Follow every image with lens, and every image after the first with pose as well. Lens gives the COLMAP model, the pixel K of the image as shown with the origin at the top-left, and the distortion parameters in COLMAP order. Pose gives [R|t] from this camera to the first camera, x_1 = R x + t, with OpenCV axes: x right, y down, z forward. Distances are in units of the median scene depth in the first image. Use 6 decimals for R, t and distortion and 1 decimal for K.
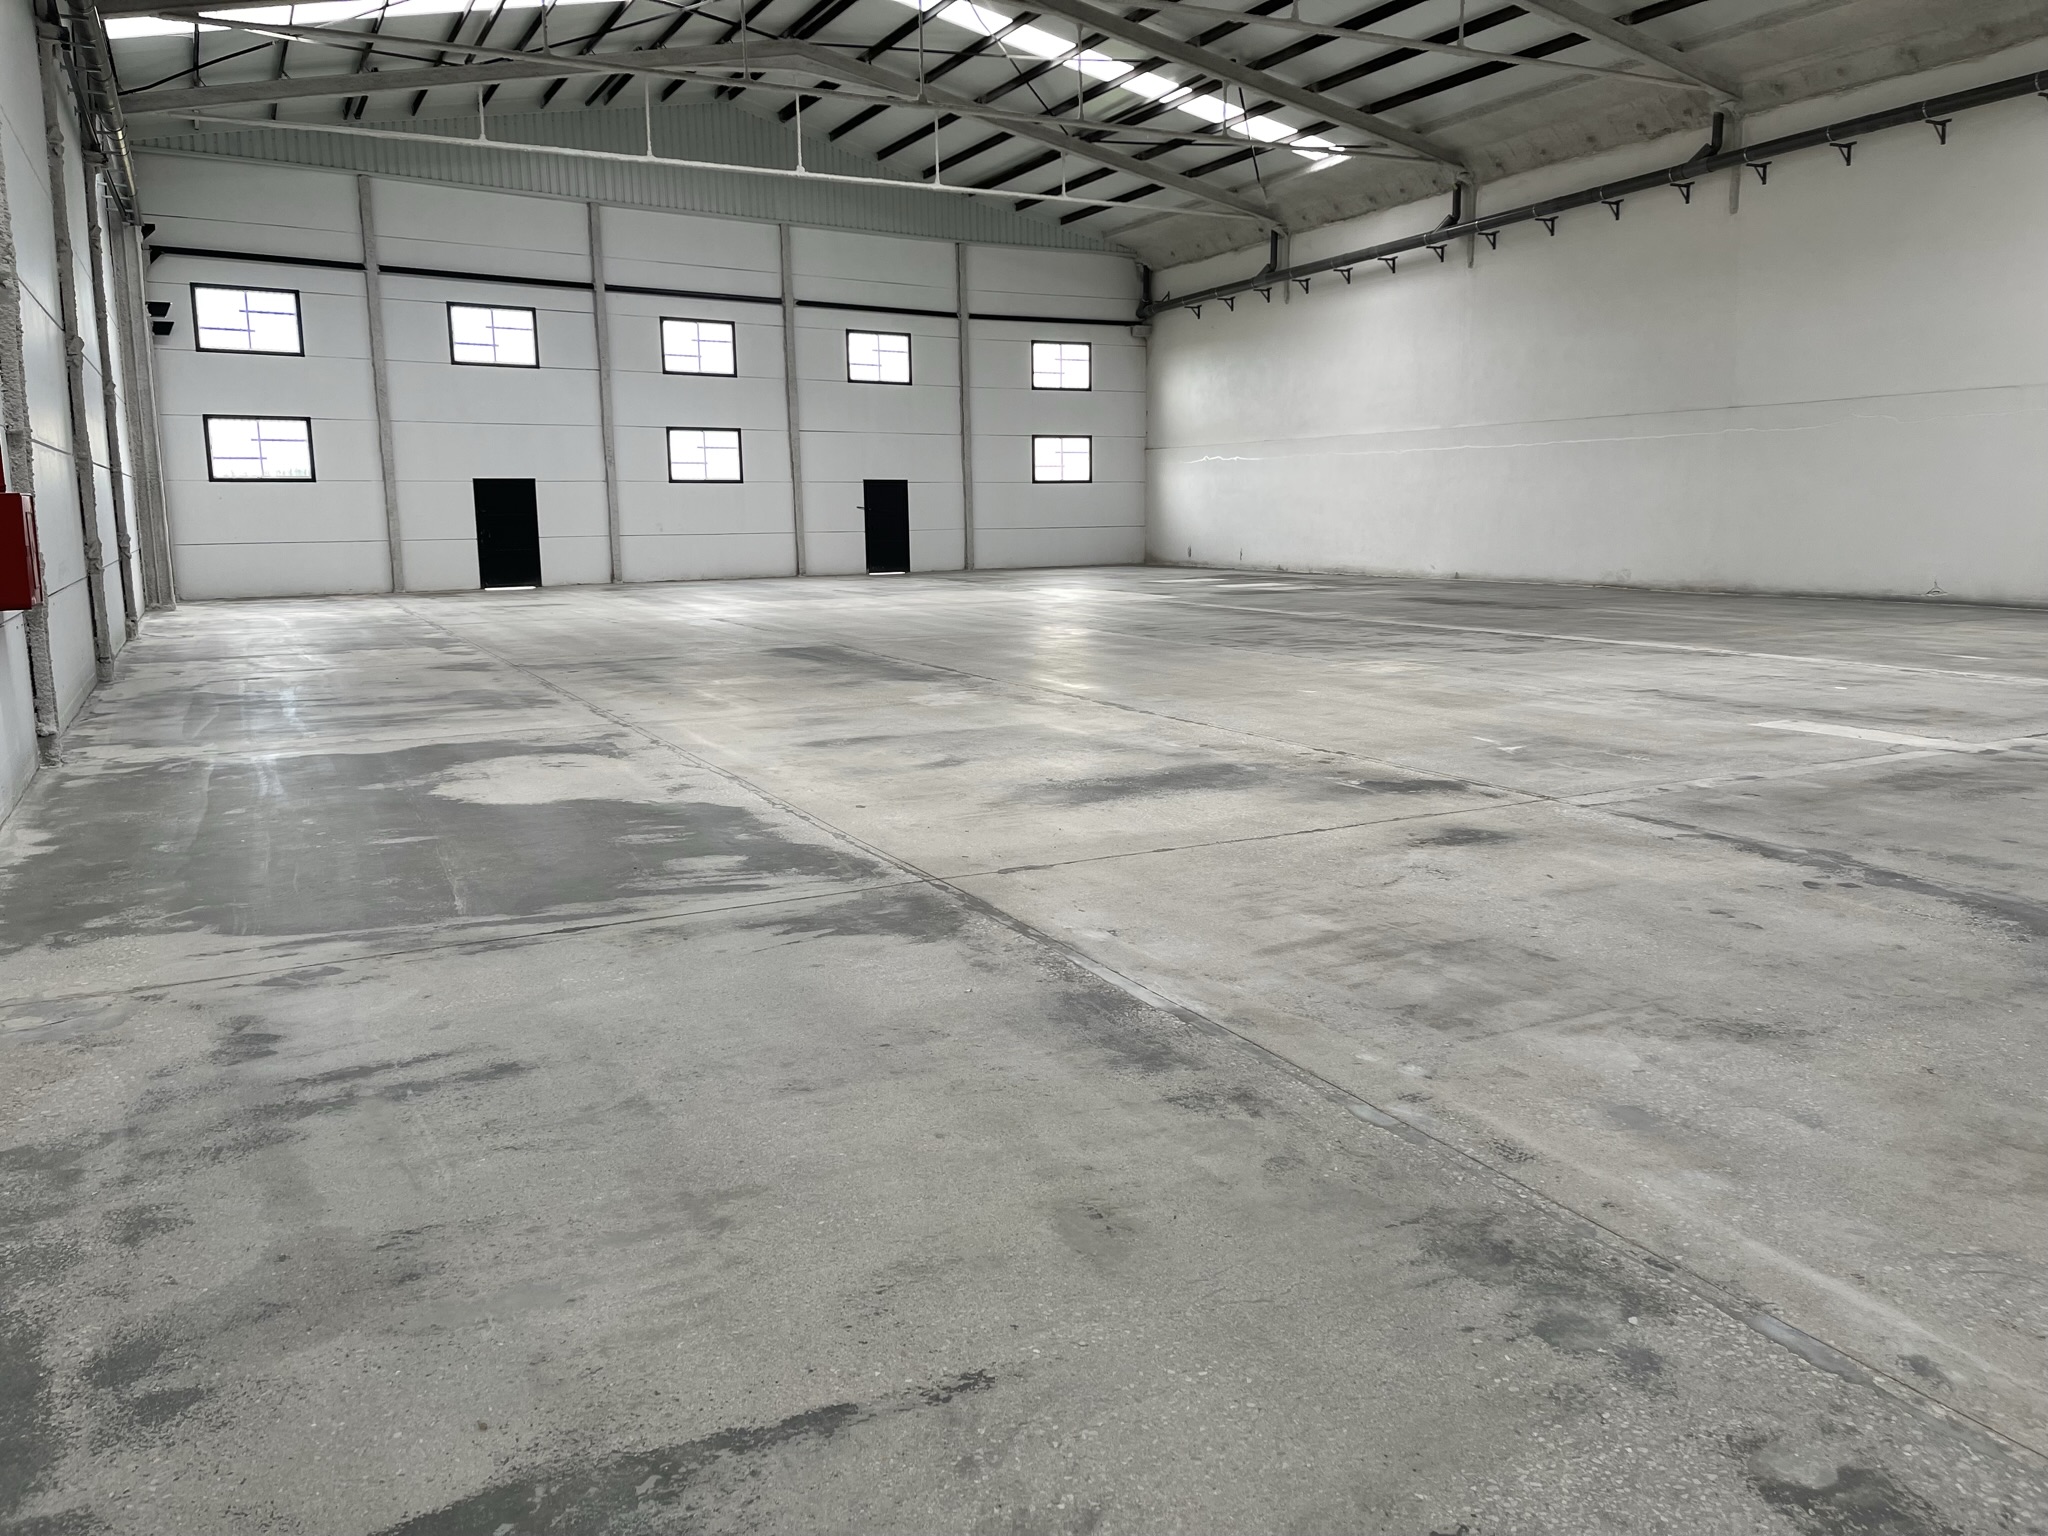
lens RADIAL K [[1529.7, 0, 1025.3], [0, 1529.7, 744.9], [0, 0, 1]] dist [0.058360, -0.069448]
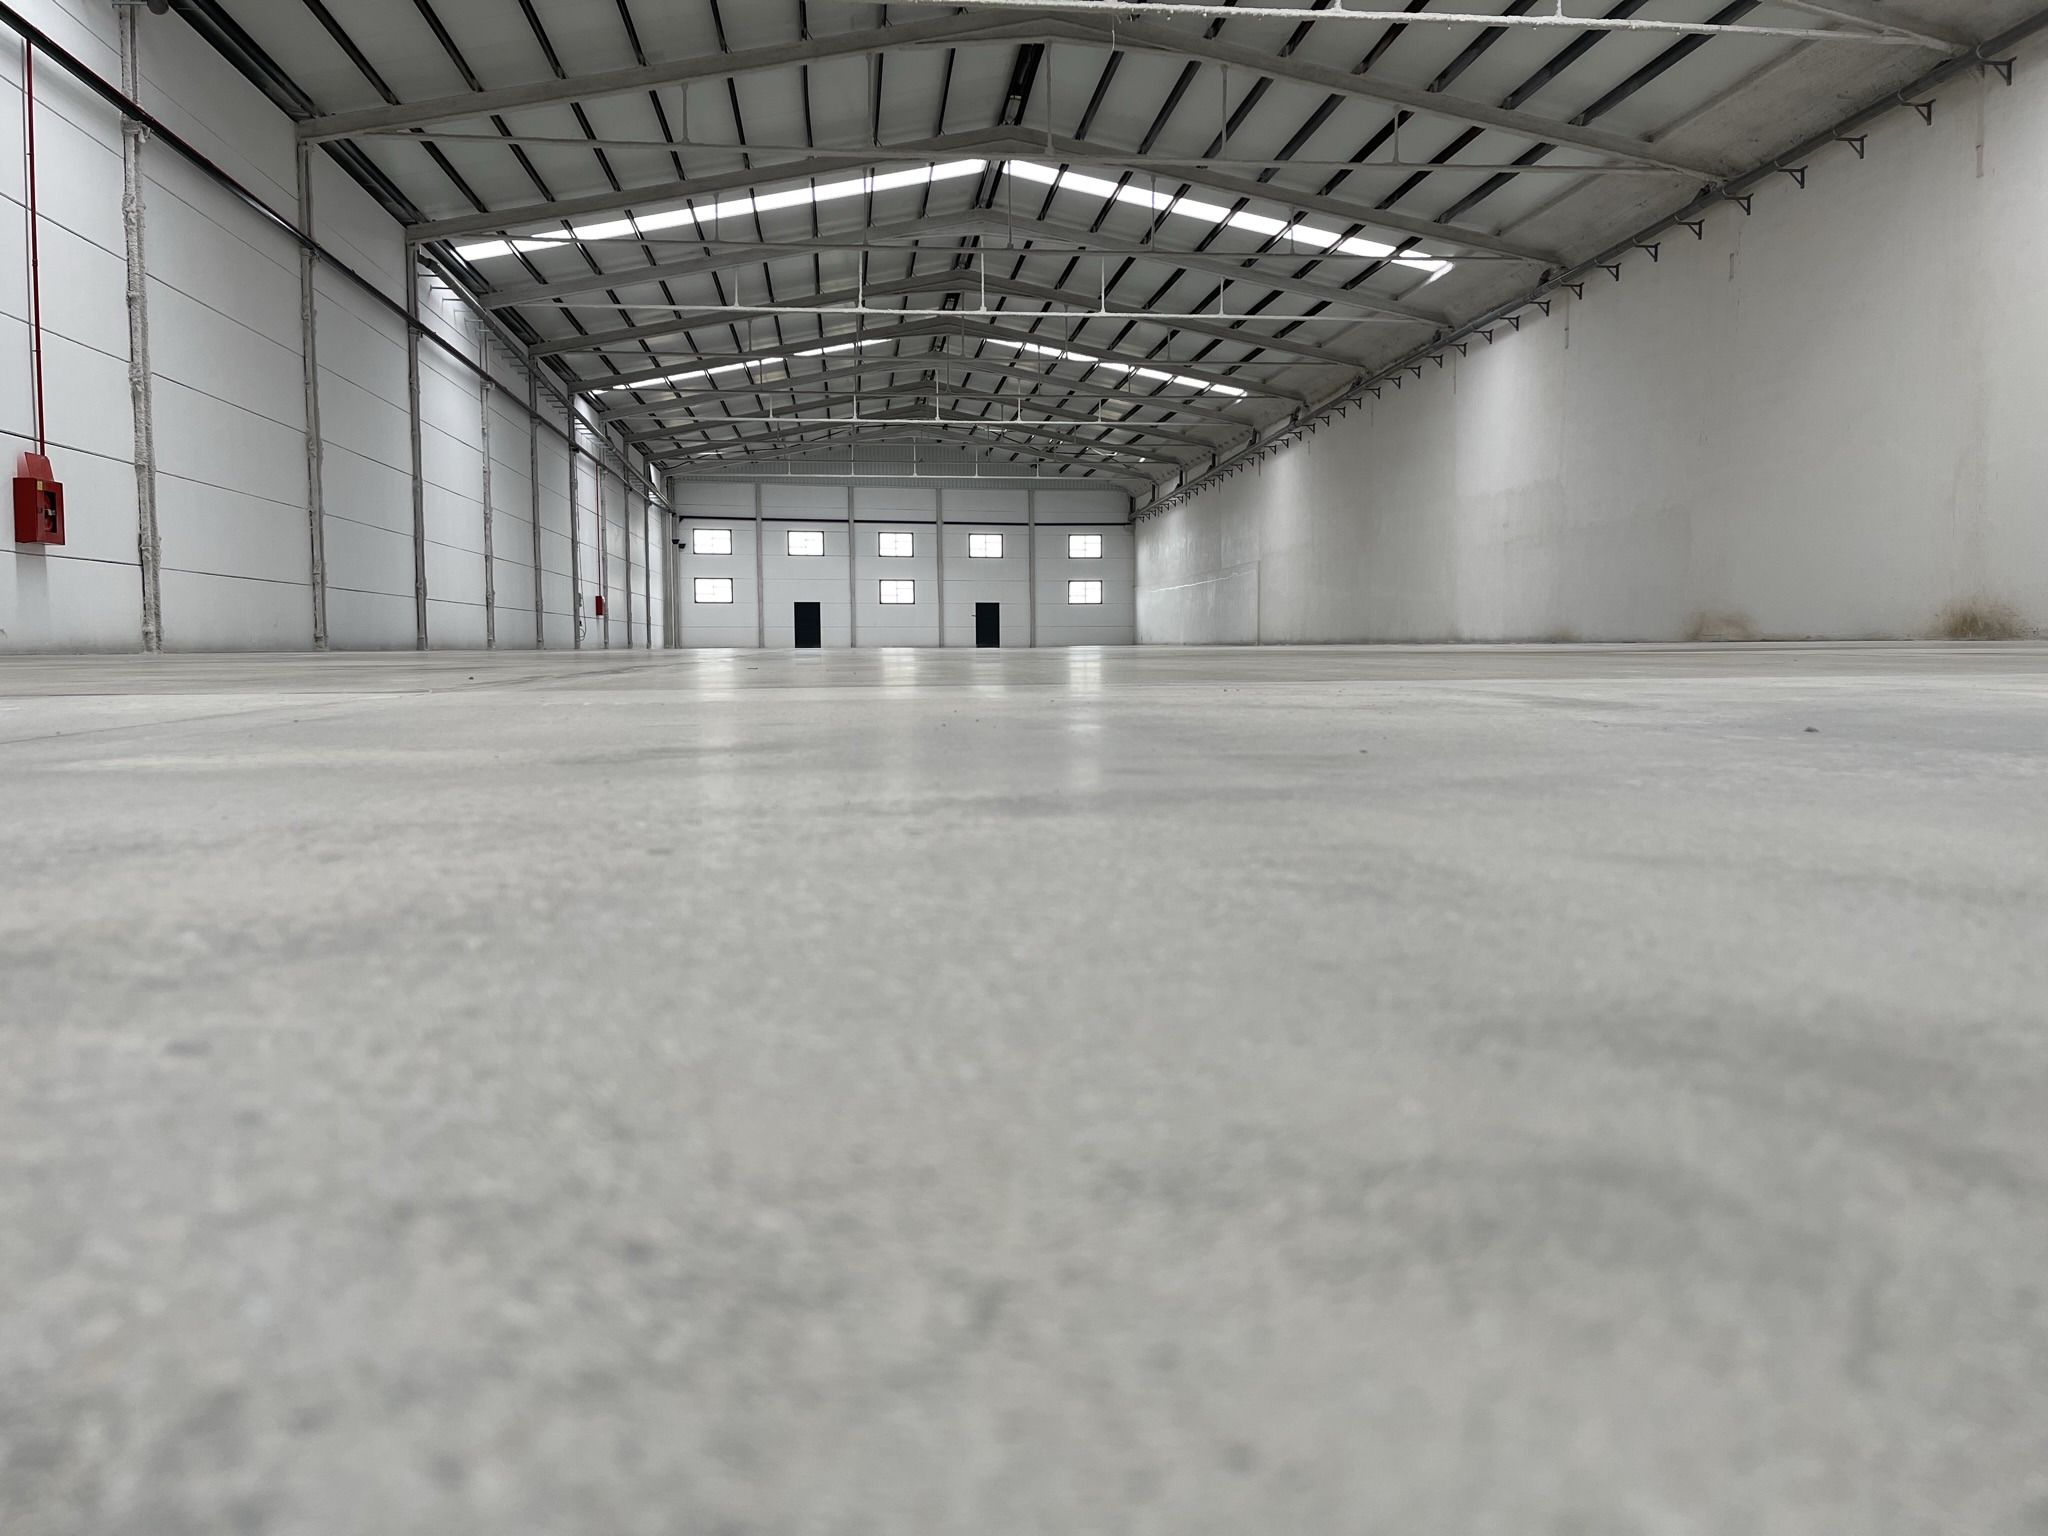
lens RADIAL K [[1454.7, 0, 1024.0], [0, 1454.7, 768.0], [0, 0, 1]] dist [-0.000324, -0.035203]
pose [[0.934056, 0.030885, -0.355789, 0.755194], [-0.058427, 0.996046, -0.066925, 0.206014], [0.352315, 0.083299, 0.932167, -0.922895]]
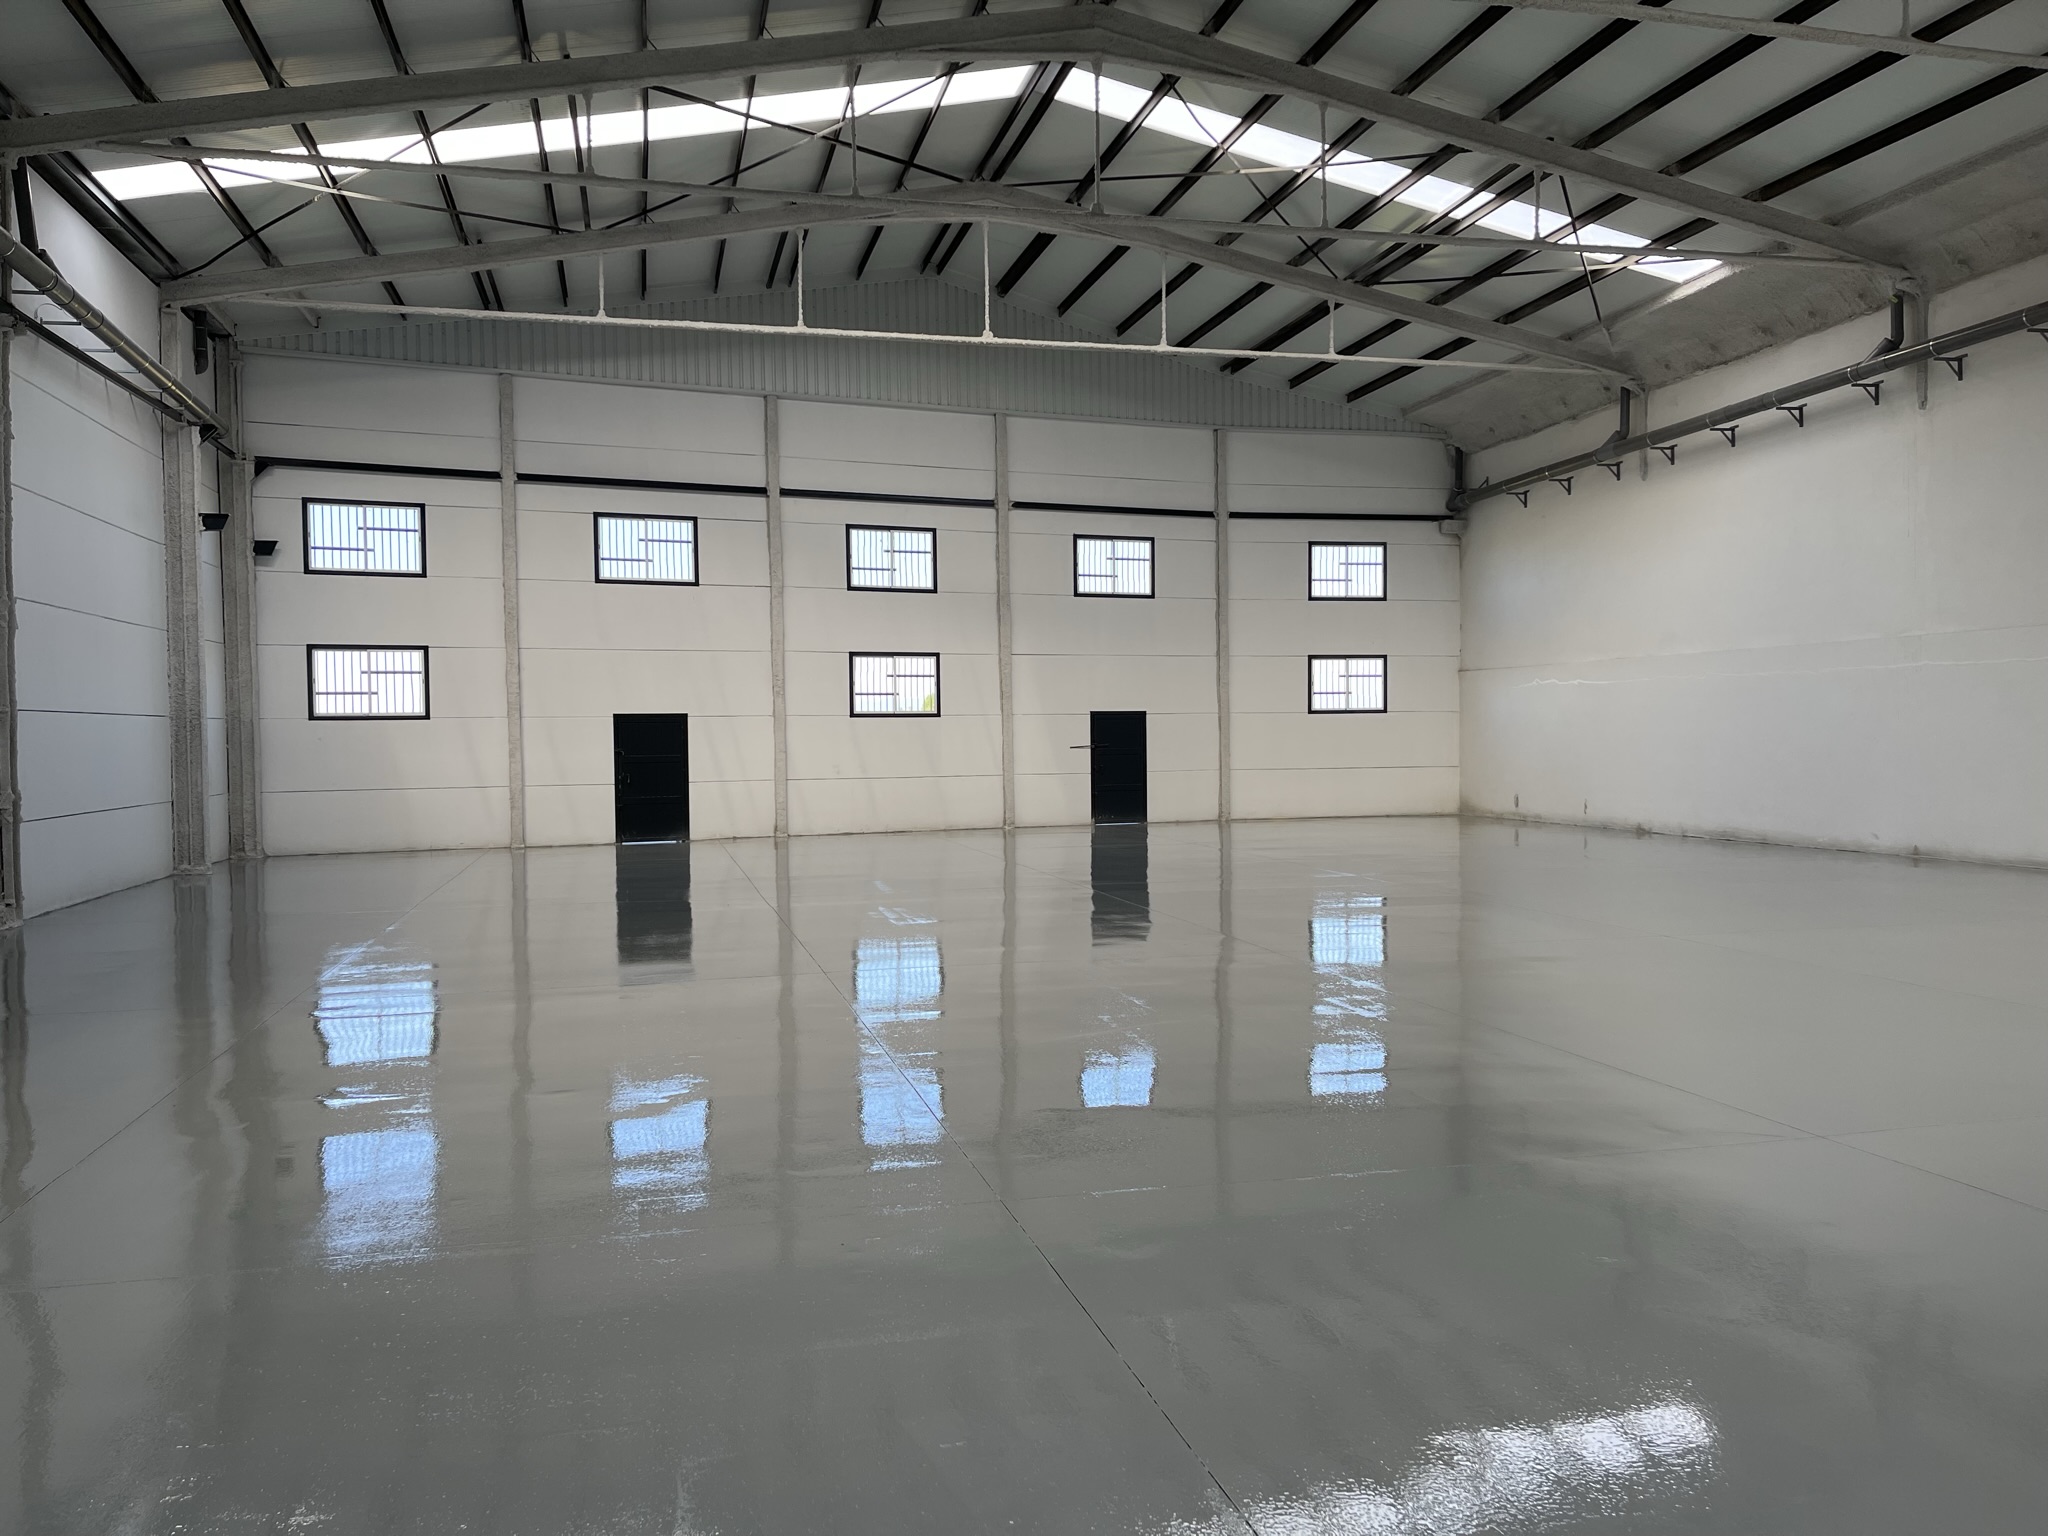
lens RADIAL K [[1521.8, 0, 1004.8], [0, 1521.8, 778.8], [0, 0, 1]] dist [0.074680, -0.081665]
pose [[0.970347, 0.005178, -0.241661, 0.052129], [-0.035714, 0.991869, -0.122152, -0.040096], [0.239064, 0.127160, 0.962642, 0.232021]]
